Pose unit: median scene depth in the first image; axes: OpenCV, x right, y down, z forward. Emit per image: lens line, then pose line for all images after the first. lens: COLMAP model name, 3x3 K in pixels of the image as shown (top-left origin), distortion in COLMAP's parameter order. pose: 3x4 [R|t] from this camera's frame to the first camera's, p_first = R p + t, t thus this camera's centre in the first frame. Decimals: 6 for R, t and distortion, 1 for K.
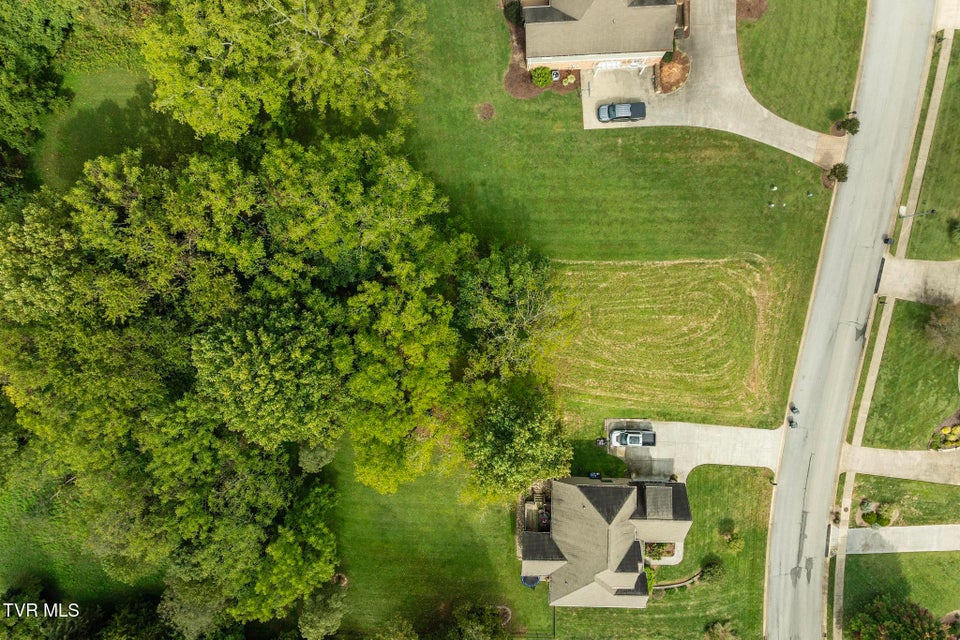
lens RADIAL K [[672.2, 0, 486.8], [0, 672.2, 317.2], [0, 0, 1]] dist [-0.033842, -0.002877]
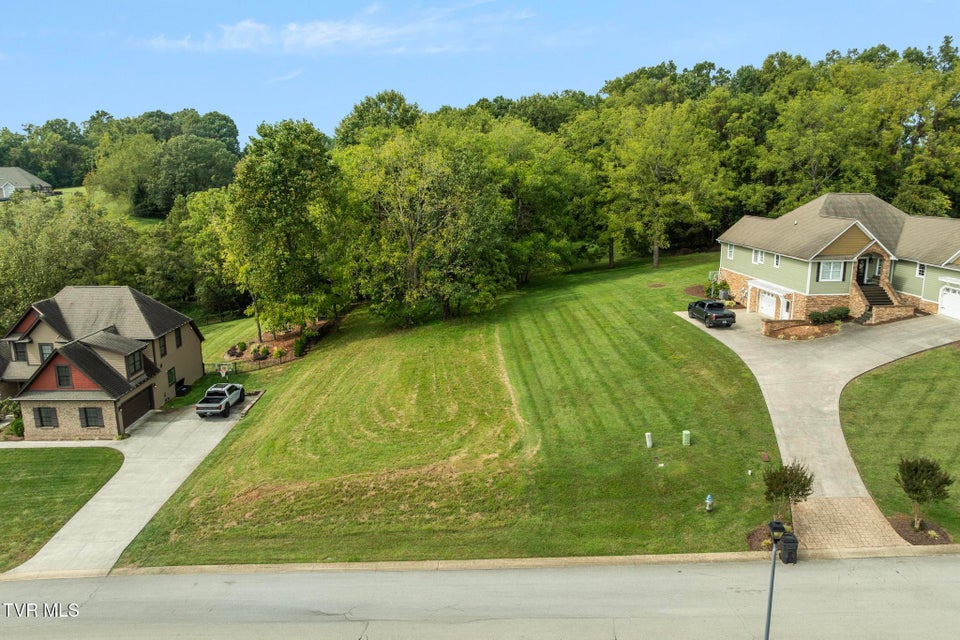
lens RADIAL K [[672.2, 0, 486.8], [0, 672.2, 317.2], [0, 0, 1]] dist [-0.033842, -0.002877]
pose [[0.046678, 0.219927, -0.974399, 0.918327], [-0.998899, 0.005697, -0.046565, -0.039937], [-0.004690, 0.975500, 0.219951, 0.887765]]
